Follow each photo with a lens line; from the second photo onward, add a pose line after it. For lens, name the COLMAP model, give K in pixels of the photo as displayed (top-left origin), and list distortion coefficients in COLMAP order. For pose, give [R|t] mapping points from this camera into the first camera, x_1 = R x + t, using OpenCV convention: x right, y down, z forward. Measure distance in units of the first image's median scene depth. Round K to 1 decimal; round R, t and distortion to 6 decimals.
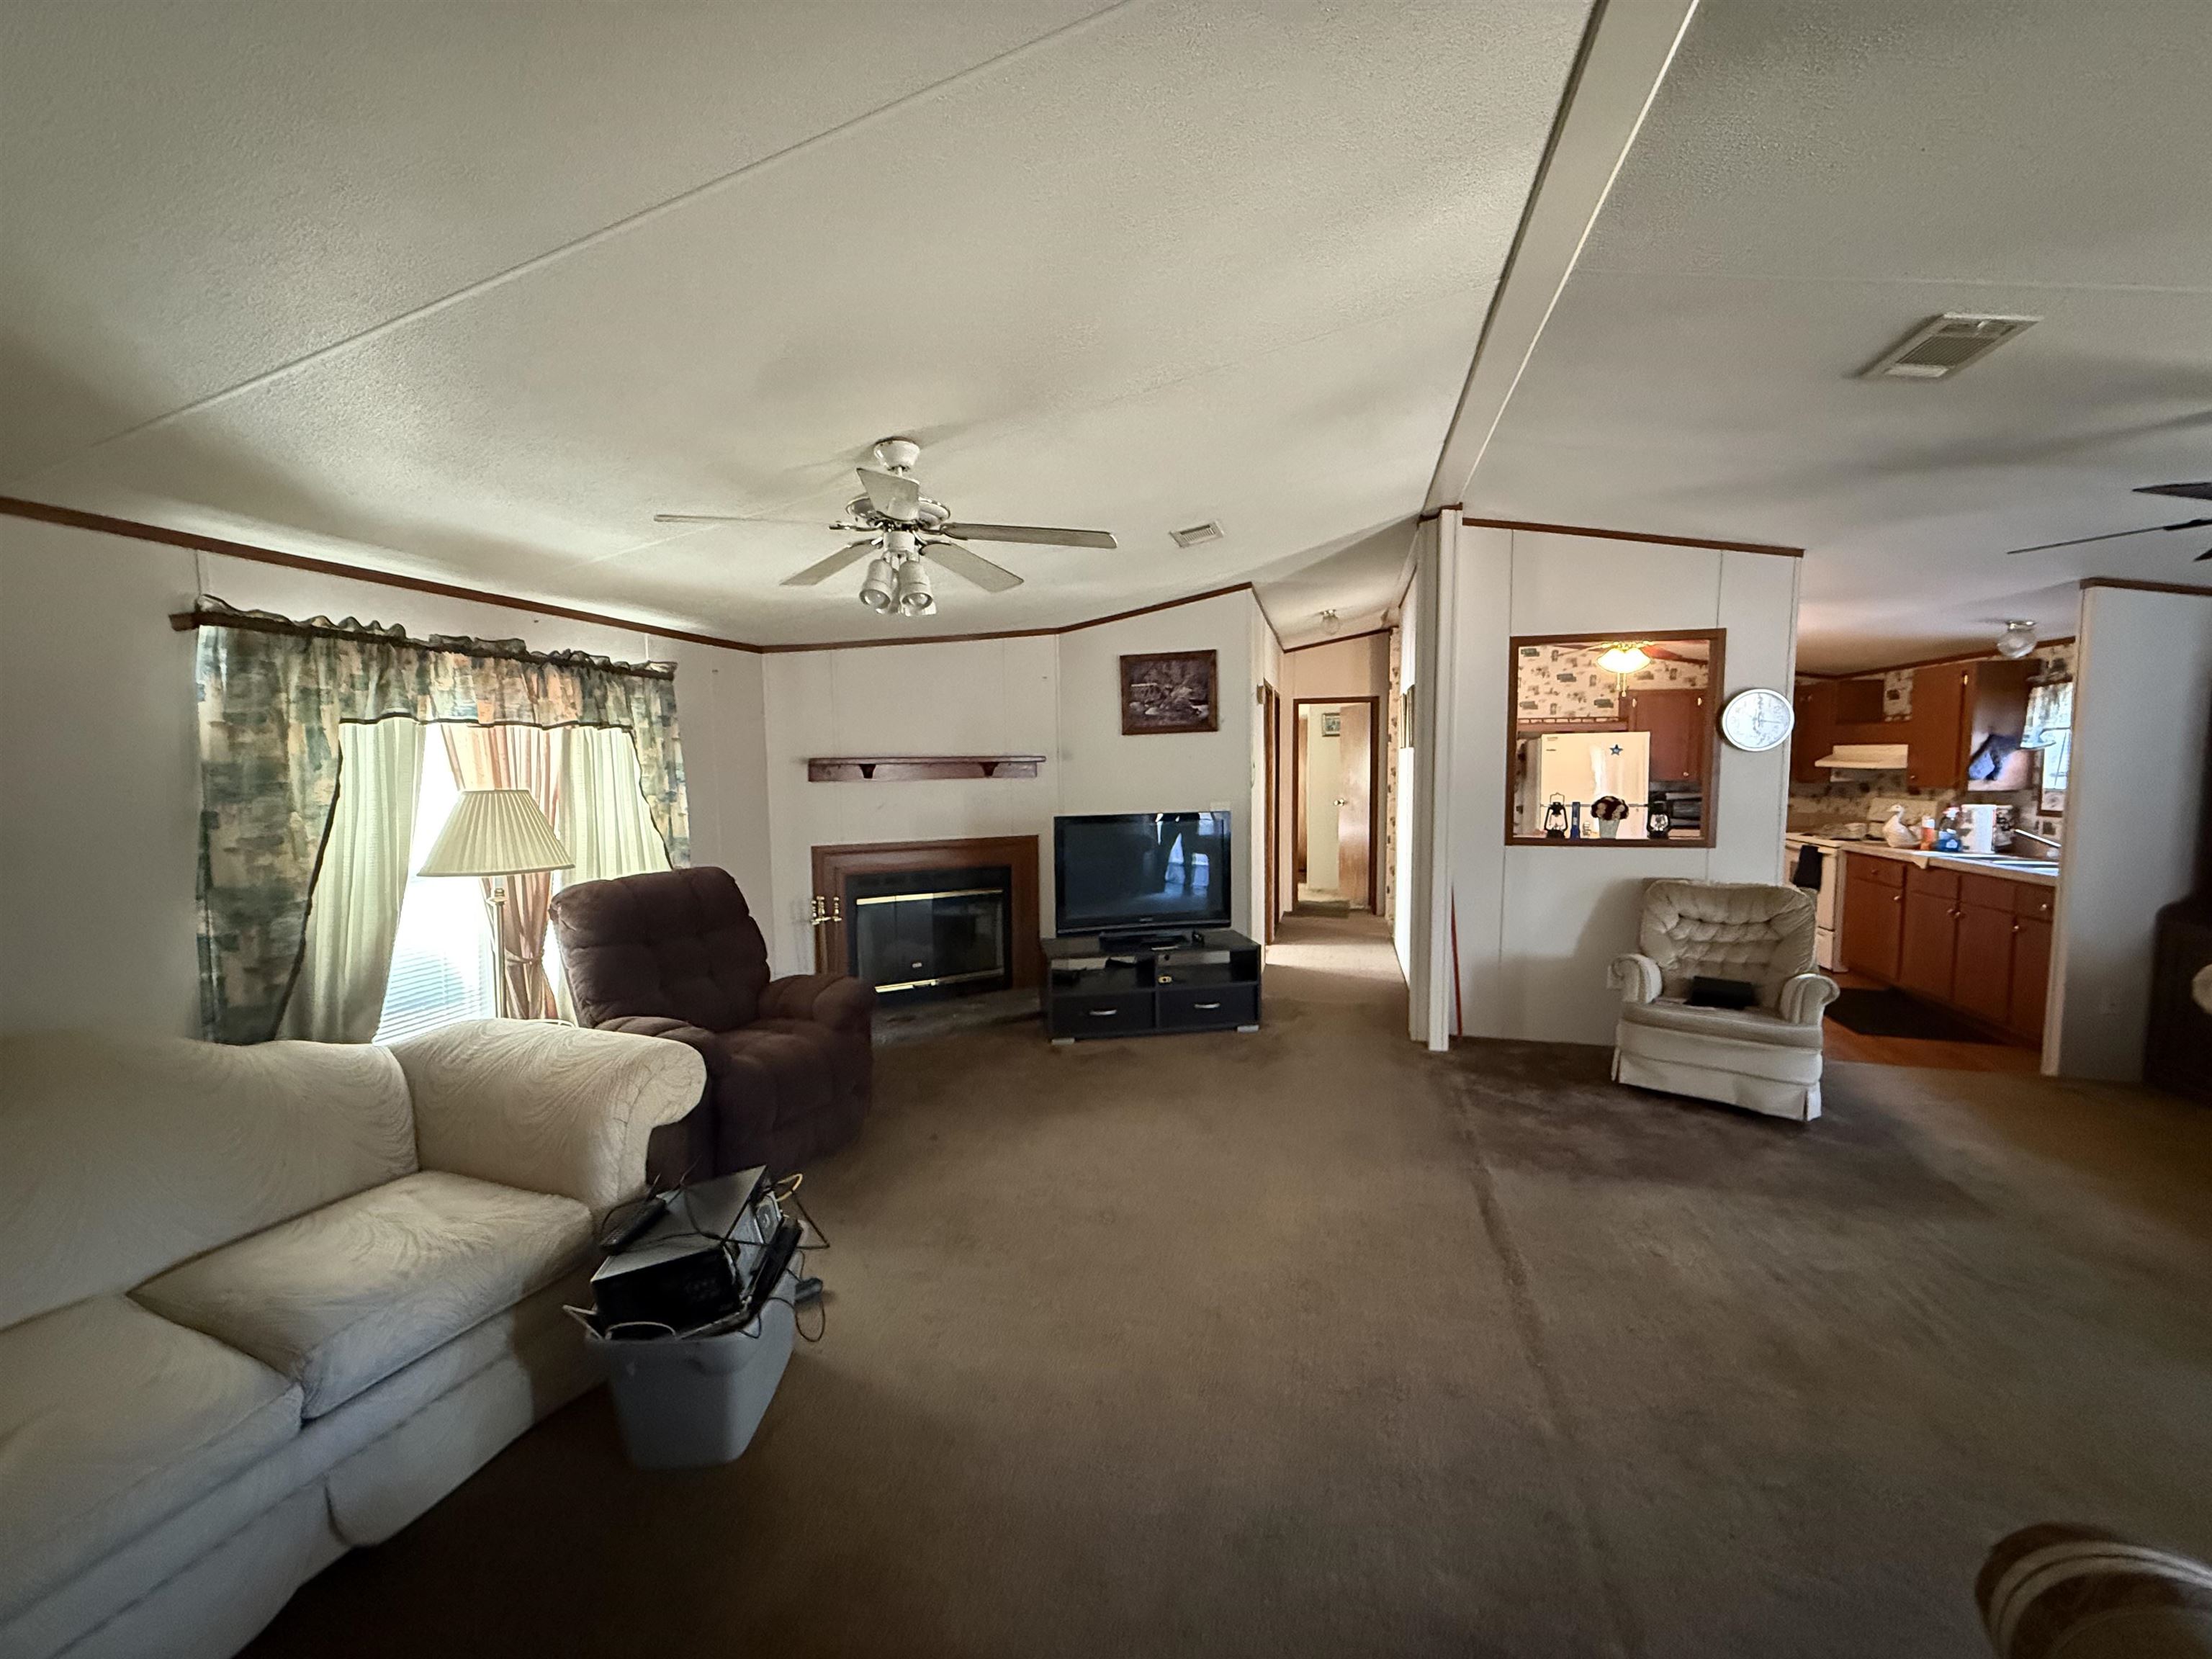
lens RADIAL K [[883.3, 0, 1094.9], [0, 883.3, 830.5], [0, 0, 1]] dist [0.000187, -0.000146]
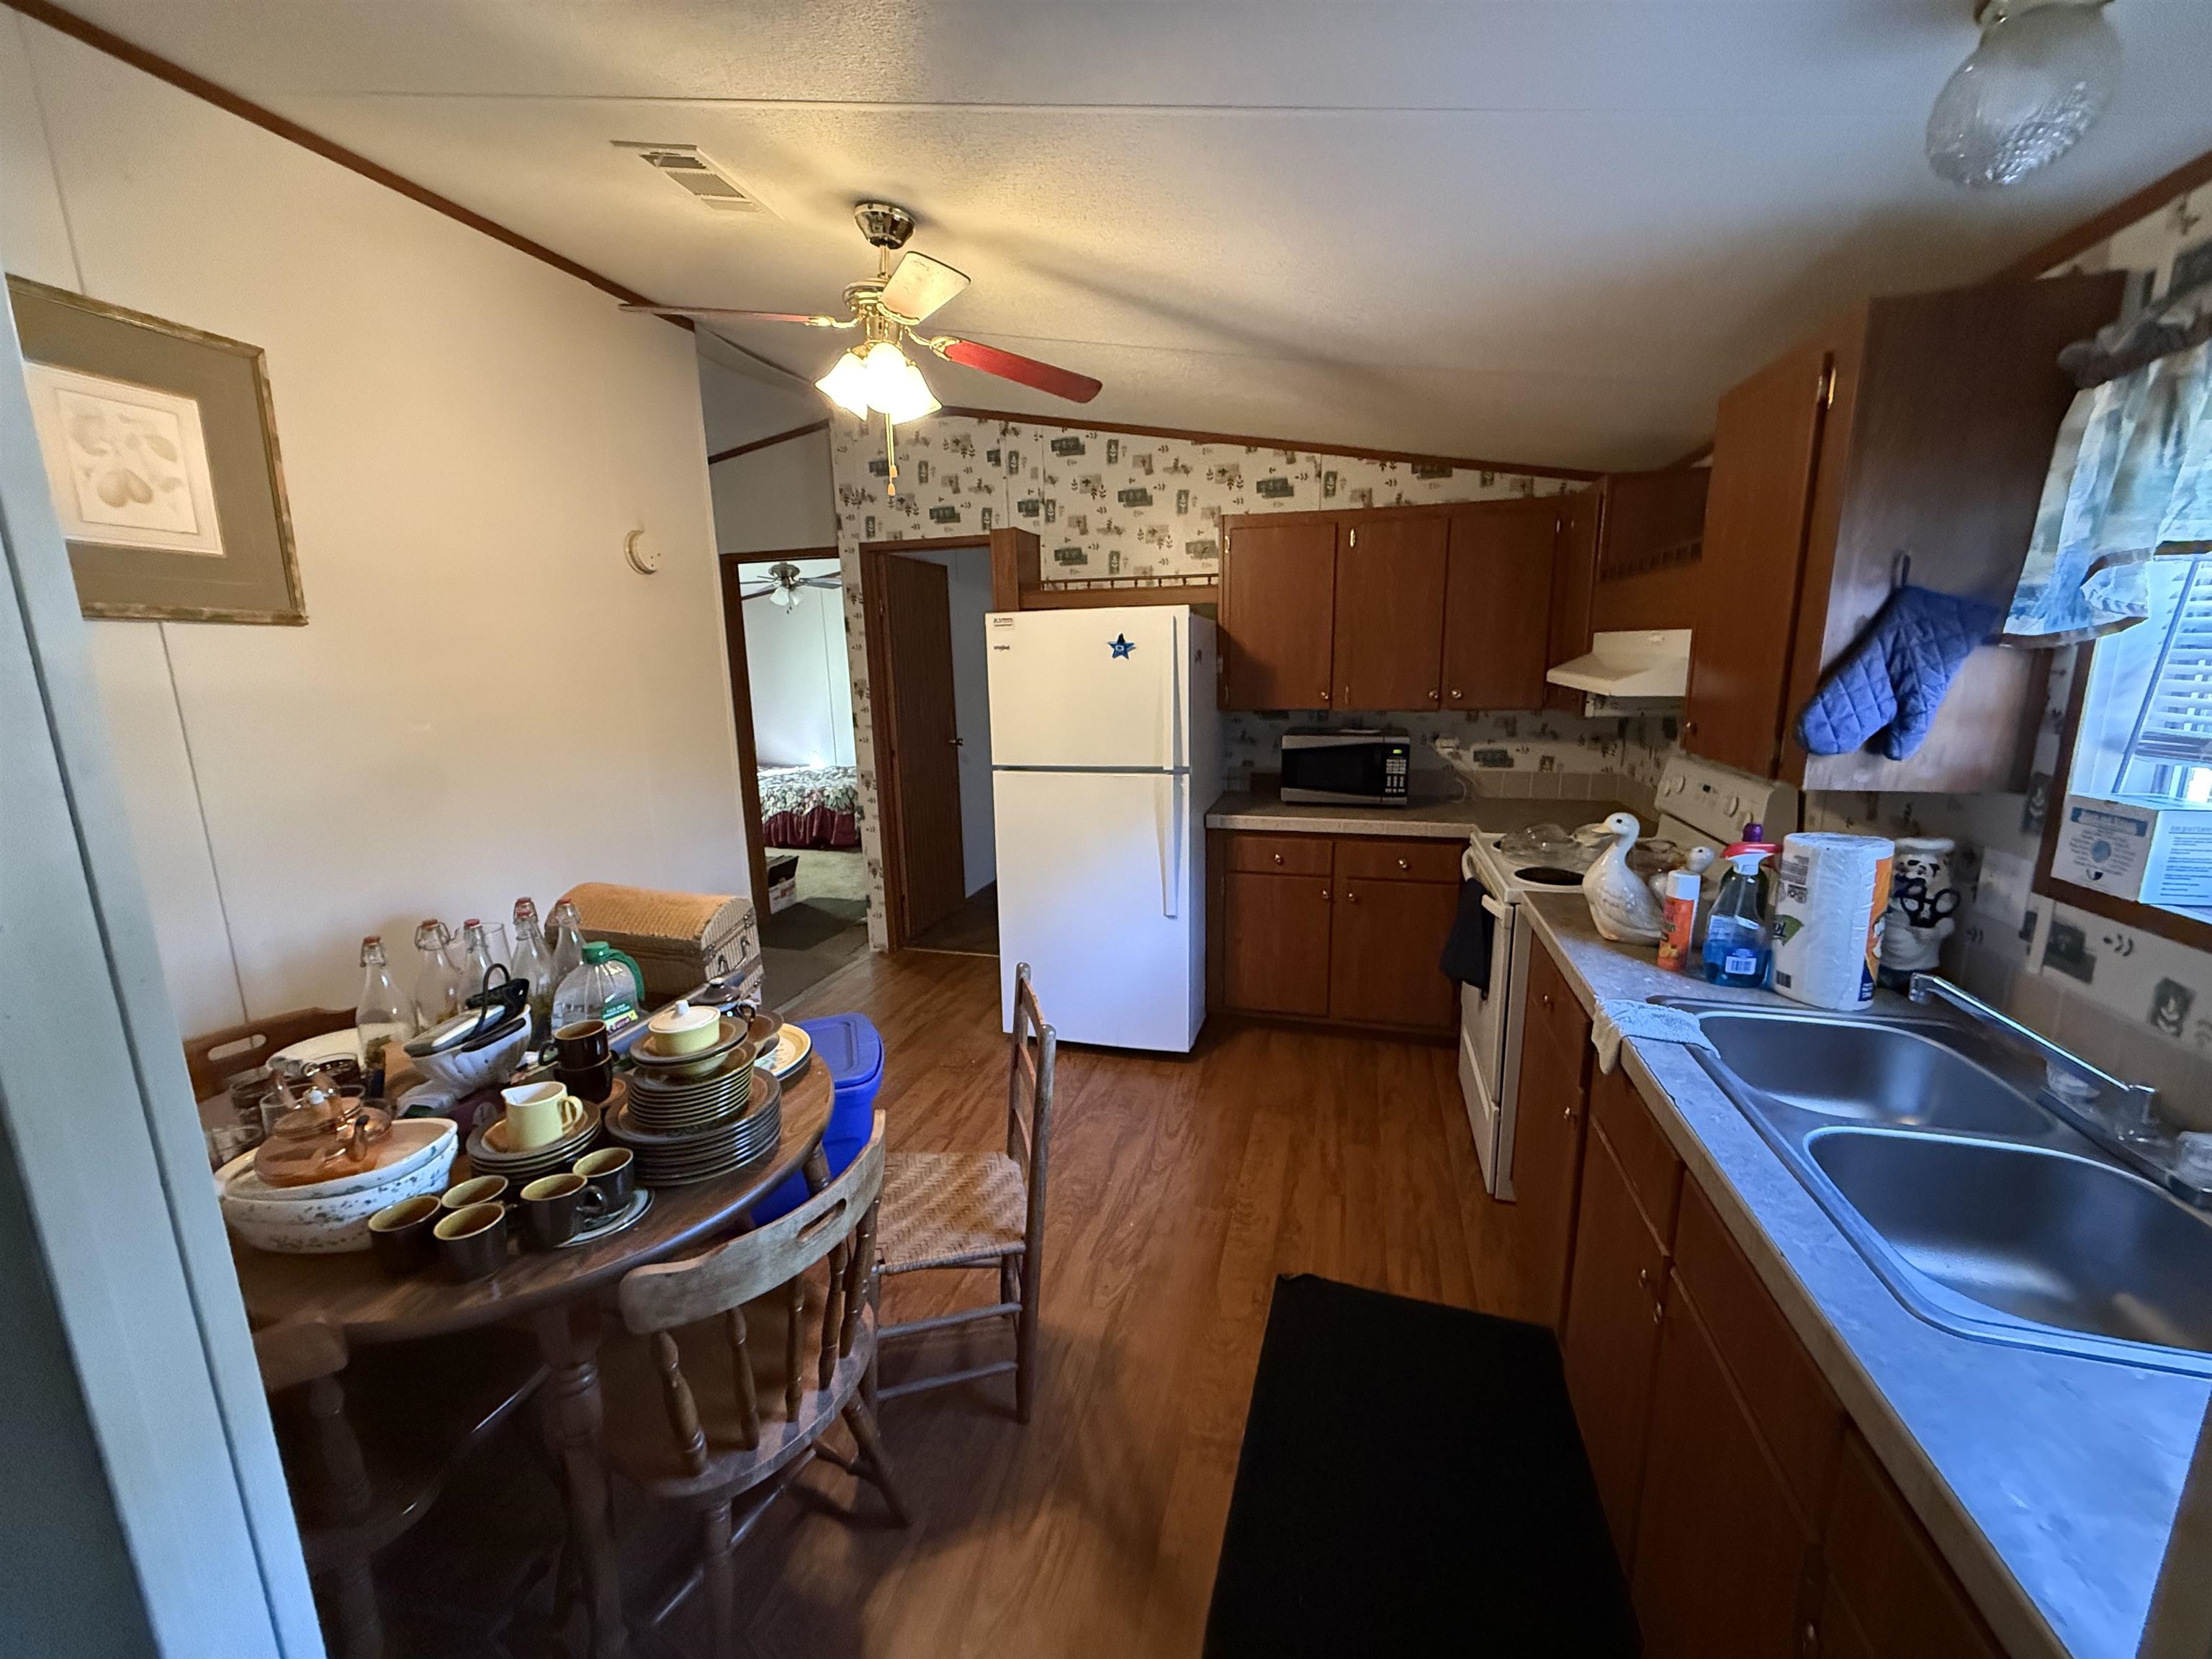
lens RADIAL K [[883.3, 0, 1094.9], [0, 883.3, 830.5], [0, 0, 1]] dist [0.000187, -0.000146]
pose [[0.999778, -0.004707, -0.020547, 0.763615], [0.007144, 0.992726, 0.120180, -0.068346], [0.019832, -0.120301, 0.992539, 0.708114]]
